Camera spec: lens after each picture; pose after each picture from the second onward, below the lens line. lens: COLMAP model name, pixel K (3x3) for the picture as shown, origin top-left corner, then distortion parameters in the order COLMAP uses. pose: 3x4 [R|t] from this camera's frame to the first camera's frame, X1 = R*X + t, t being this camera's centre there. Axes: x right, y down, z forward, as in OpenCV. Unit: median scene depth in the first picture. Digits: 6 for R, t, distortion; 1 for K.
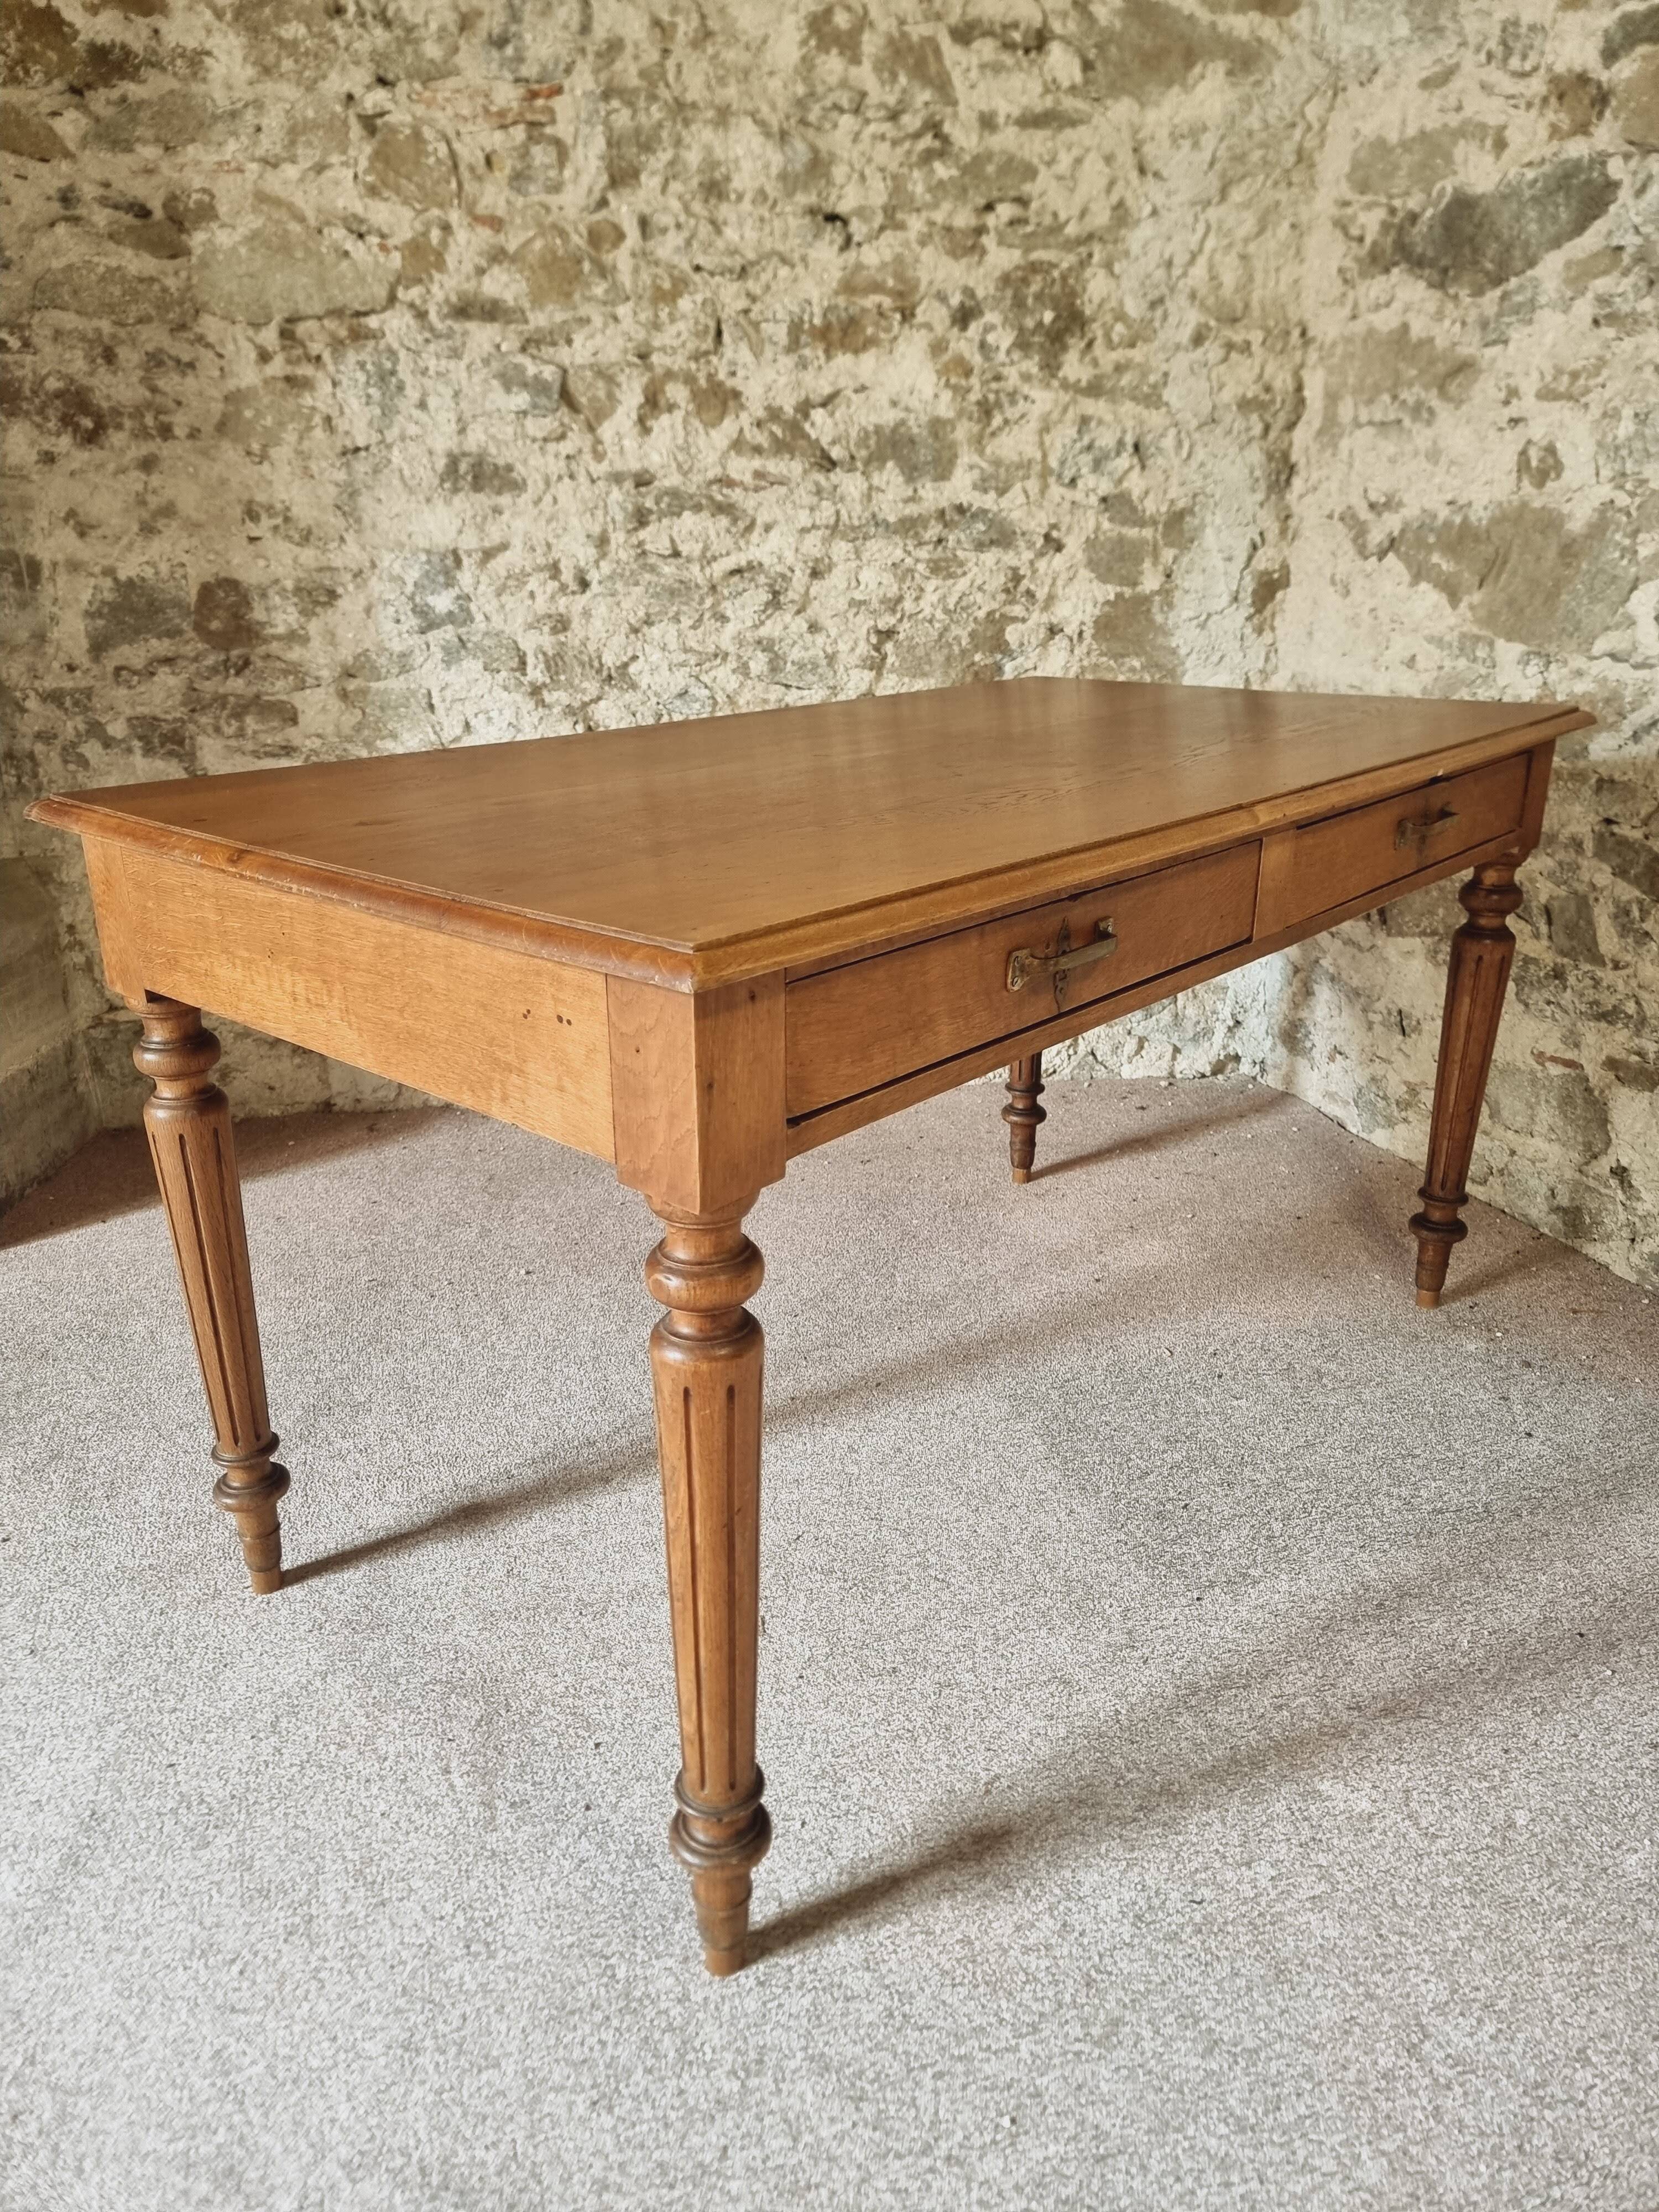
lens RADIAL K [[1559.4, 0, 823.9], [0, 1559.4, 1088.8], [0, 0, 1]] dist [0.067137, -0.058252]
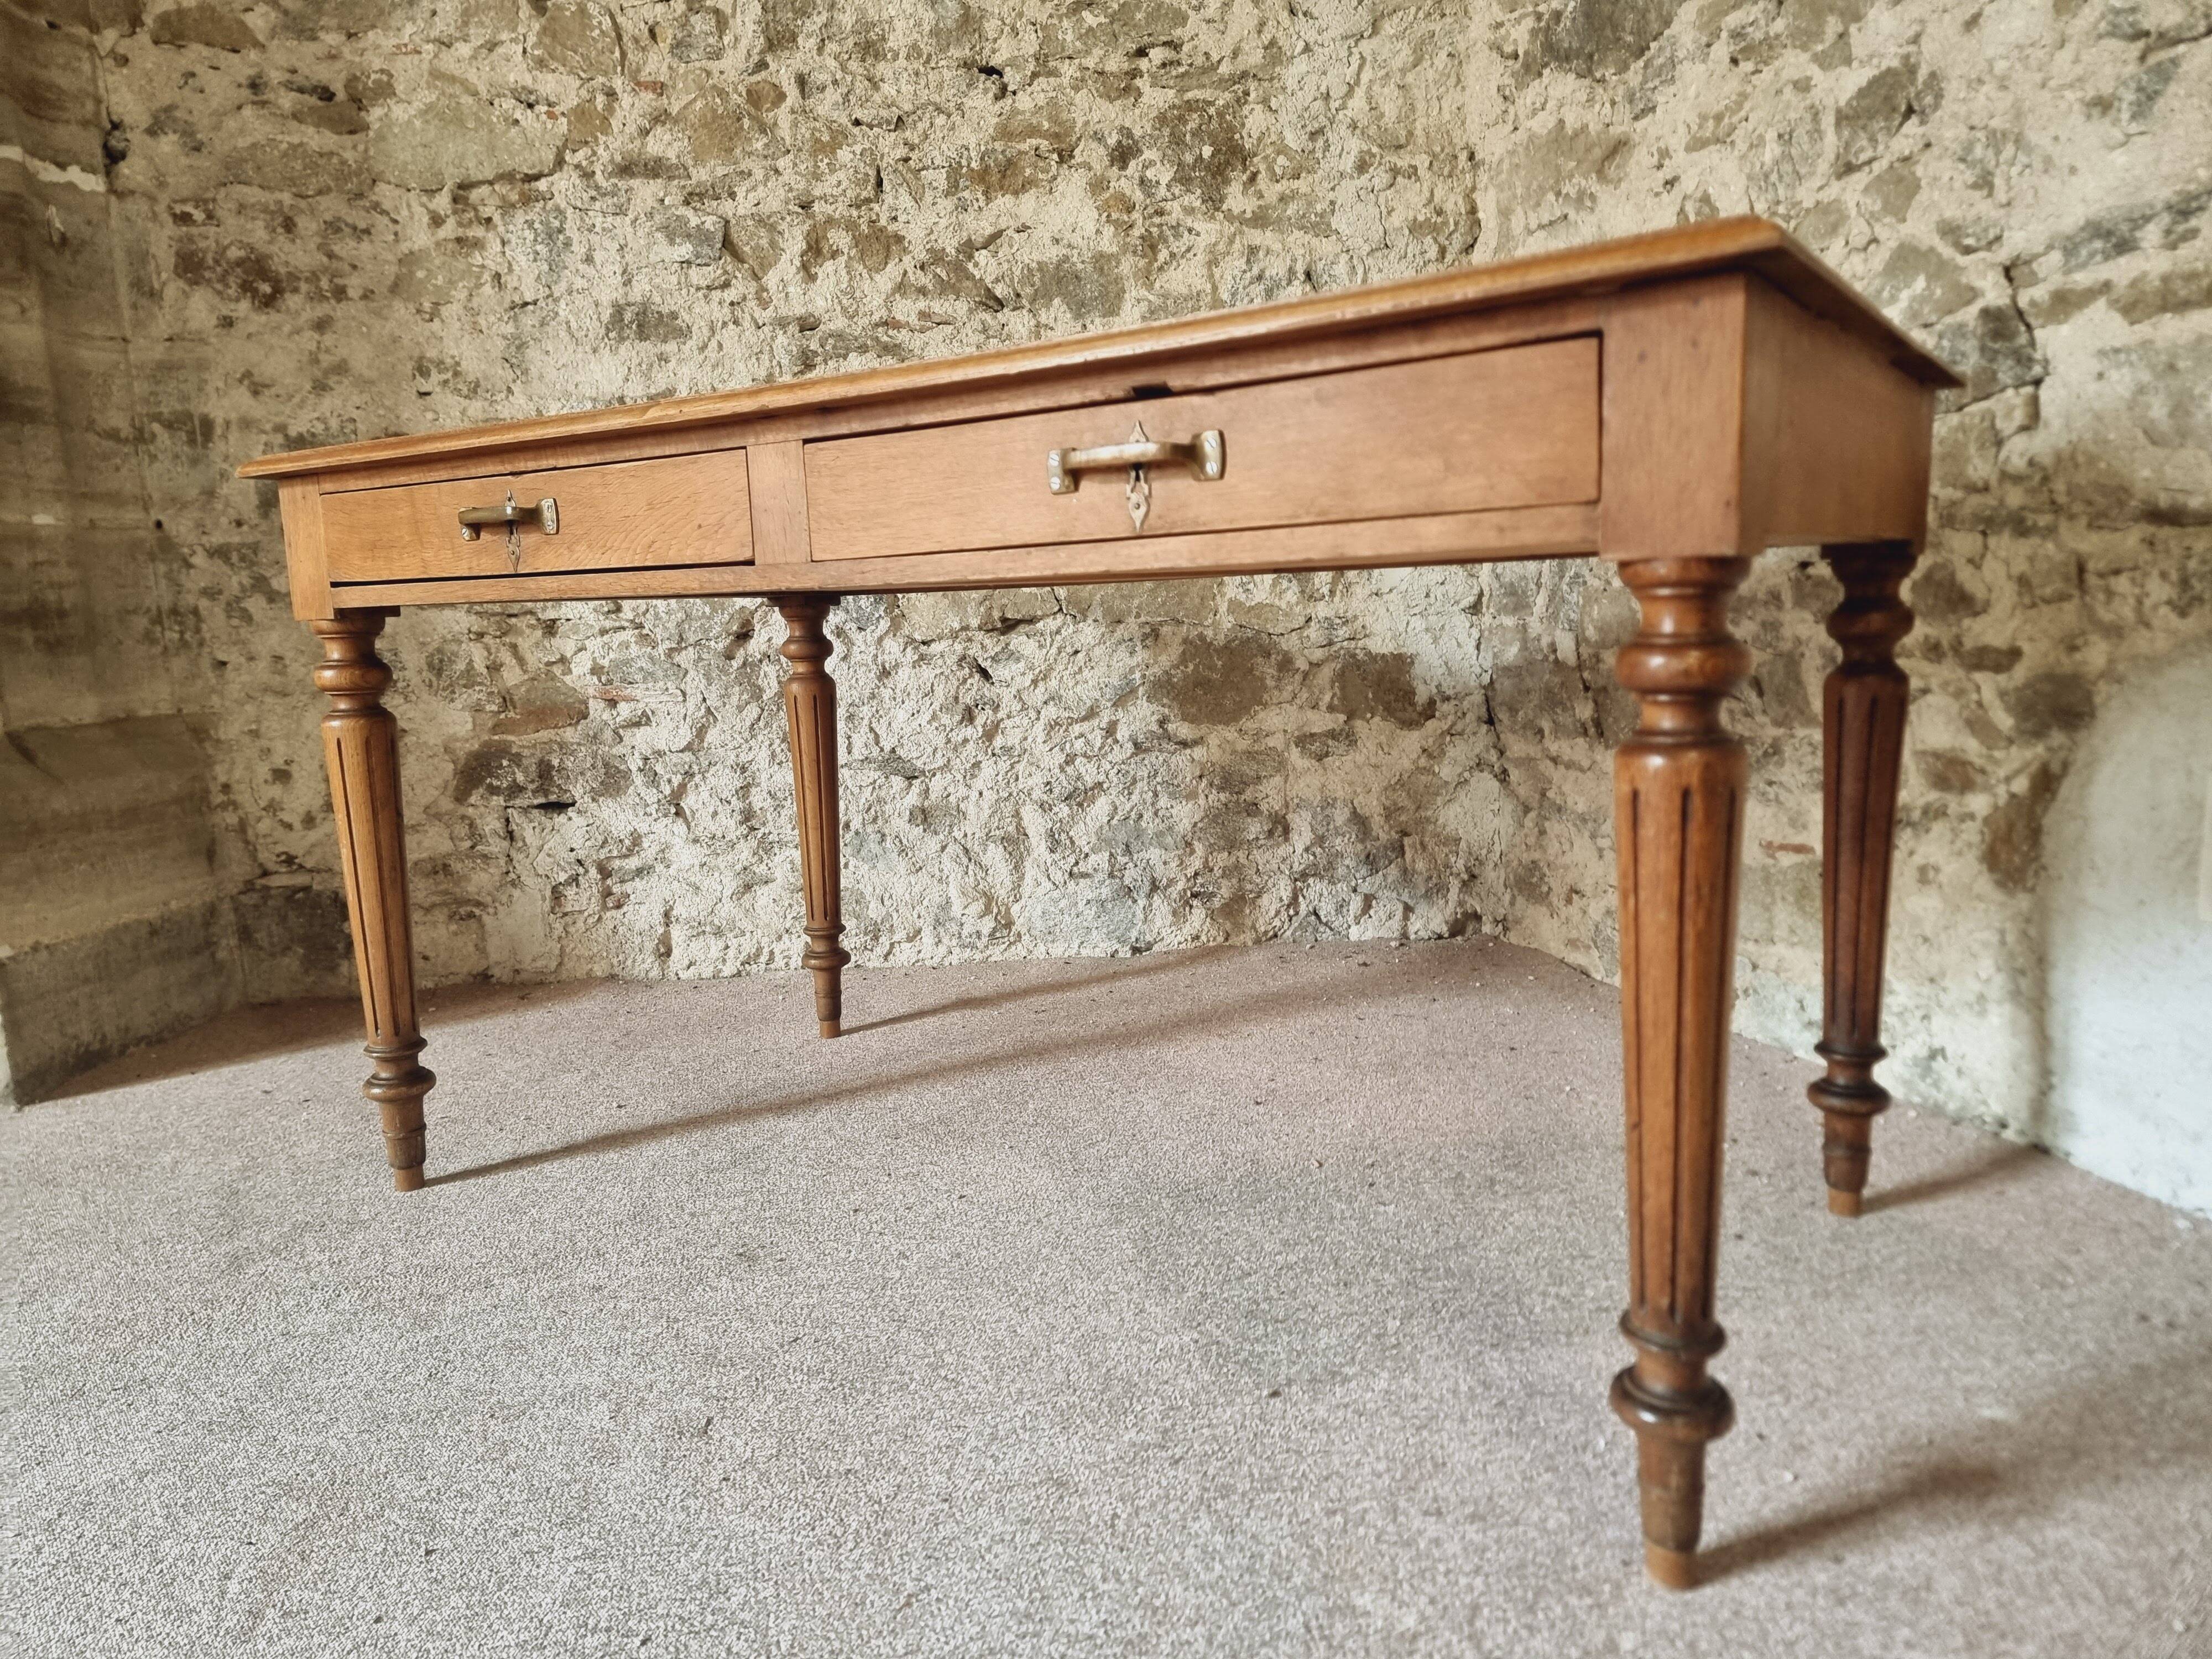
lens RADIAL K [[1543.0, 0, 1095.9], [0, 1543.0, 822.4], [0, 0, 1]] dist [0.072041, -0.053643]
pose [[0.996655, -0.025477, -0.077655, 0.138140], [0.009526, 0.979908, -0.199224, 0.123928], [0.081170, 0.197818, 0.976872, 0.113744]]
